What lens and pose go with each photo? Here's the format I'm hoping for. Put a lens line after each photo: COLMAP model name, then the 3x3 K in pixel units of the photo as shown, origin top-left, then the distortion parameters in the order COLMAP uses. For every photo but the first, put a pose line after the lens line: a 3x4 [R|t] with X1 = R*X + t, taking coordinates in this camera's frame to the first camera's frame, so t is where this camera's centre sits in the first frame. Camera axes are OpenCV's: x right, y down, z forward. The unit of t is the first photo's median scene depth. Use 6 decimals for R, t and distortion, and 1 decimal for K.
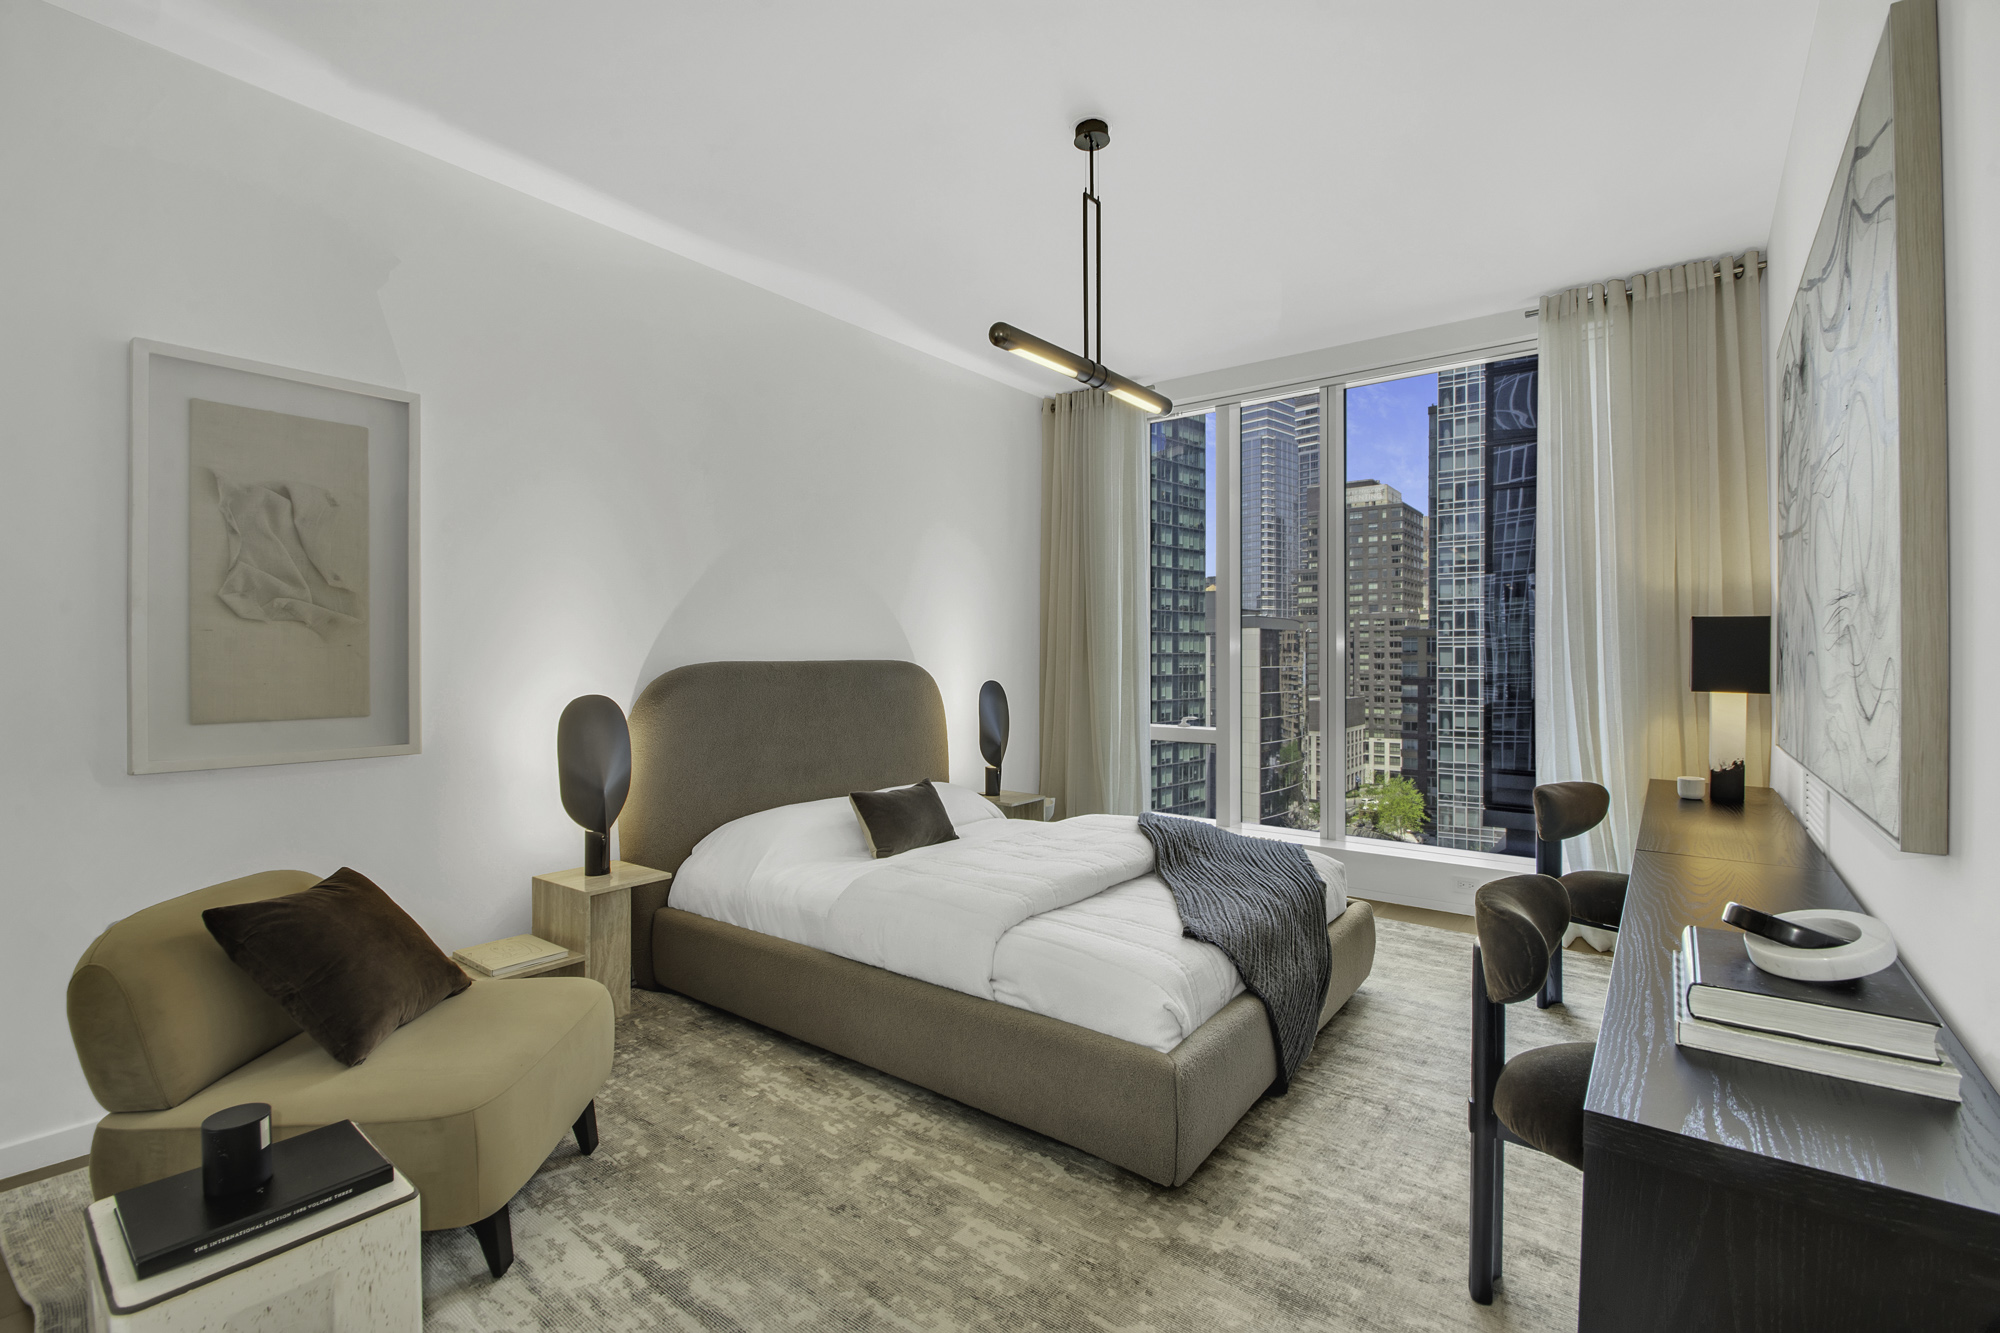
lens RADIAL K [[879.3, 0, 1004.7], [0, 879.3, 659.0], [0, 0, 1]] dist [0.010117, -0.012885]
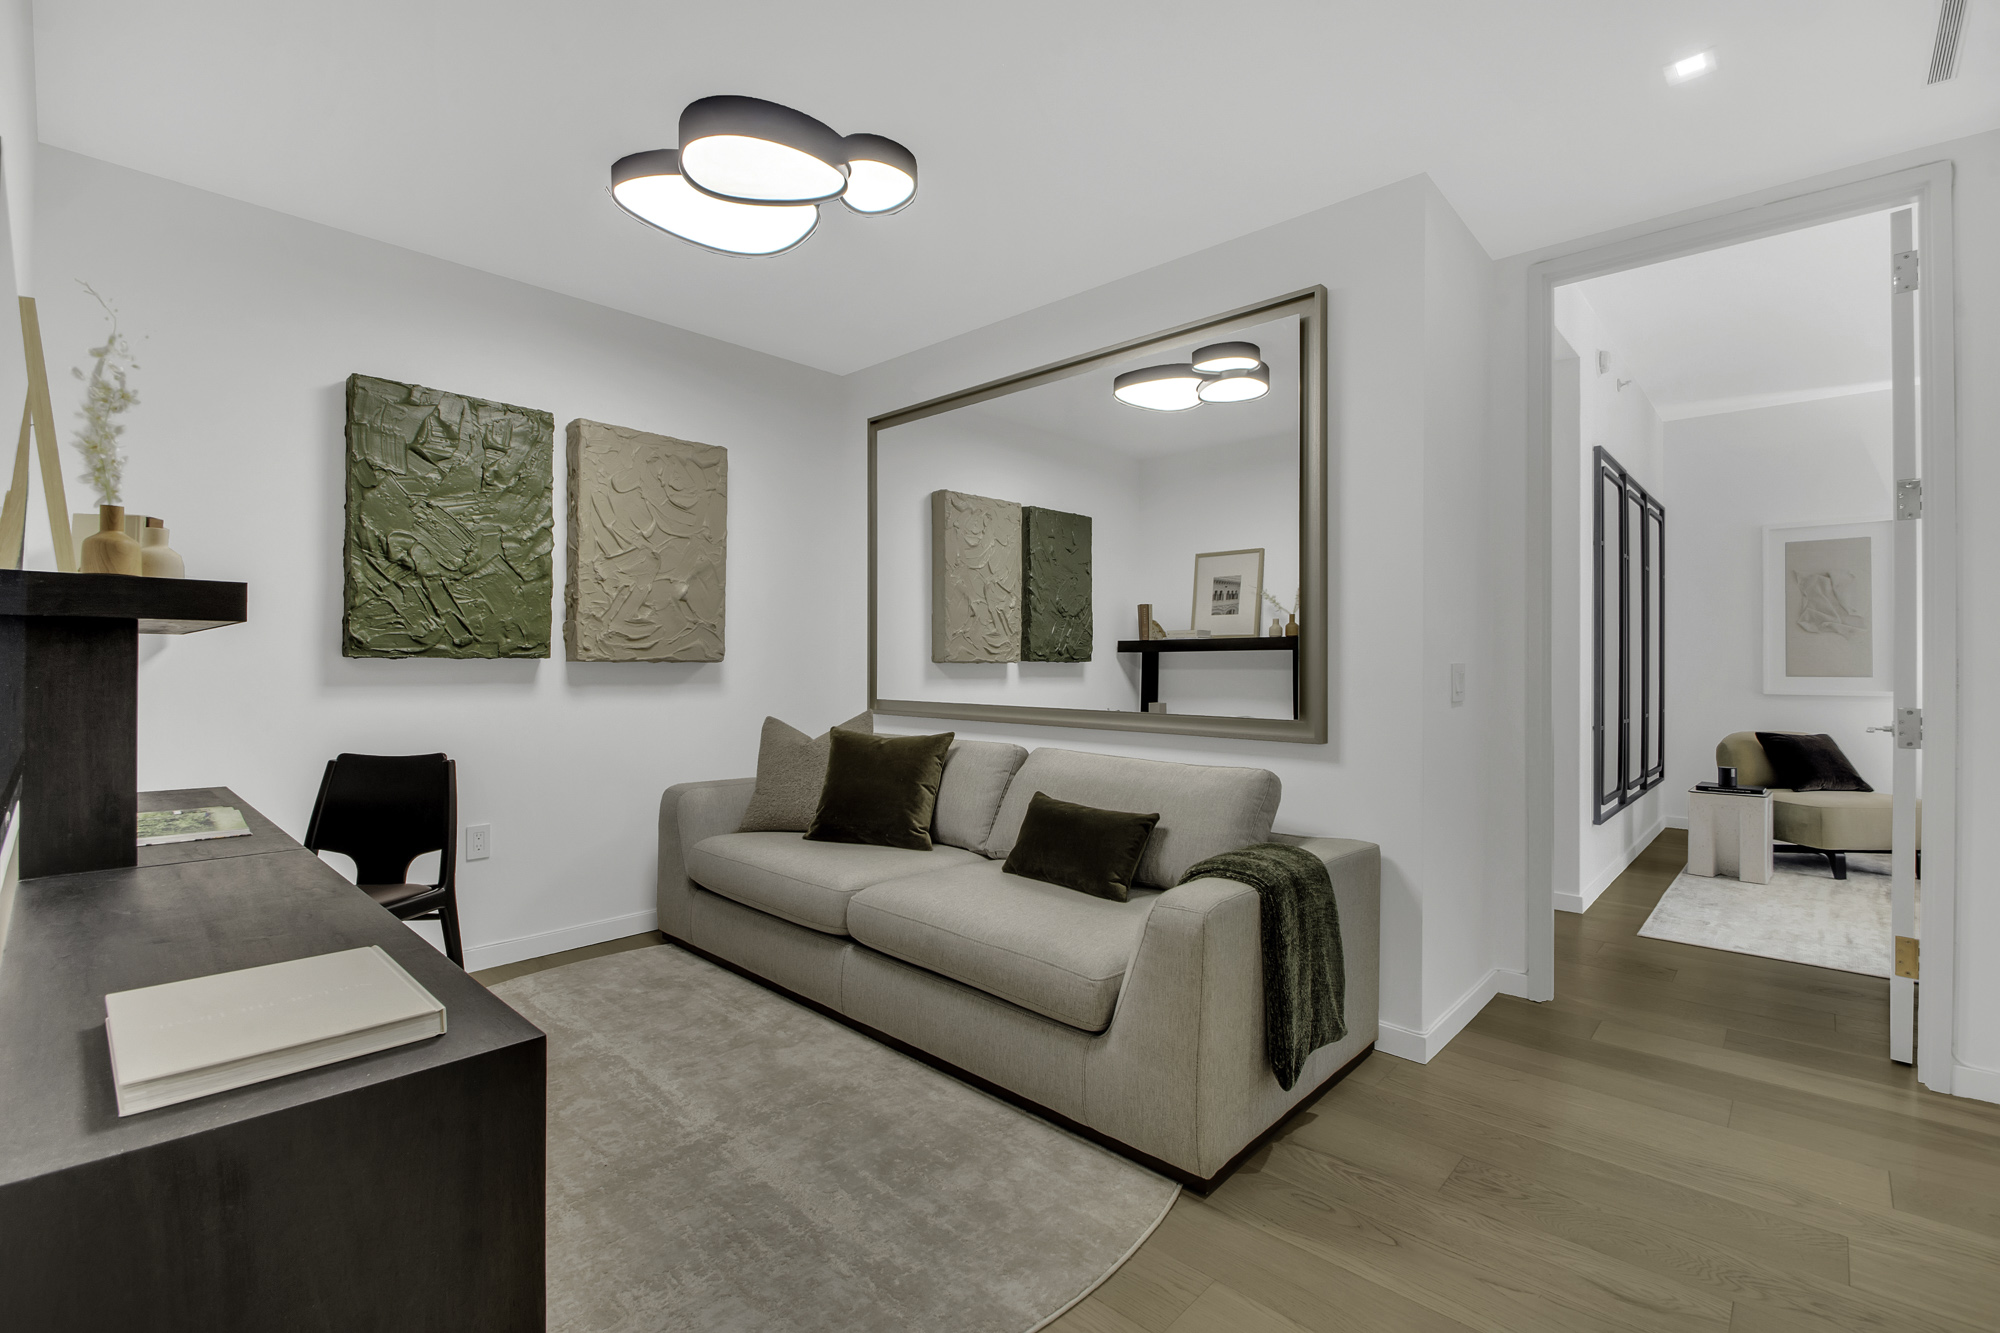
lens RADIAL K [[879.3, 0, 1004.7], [0, 879.3, 659.0], [0, 0, 1]] dist [0.010117, -0.012885]
pose [[-0.099264, -0.003495, -0.995055, 1.637020], [-0.004050, 0.999987, -0.003108, 0.041135], [0.995053, 0.003721, -0.099276, -0.874907]]
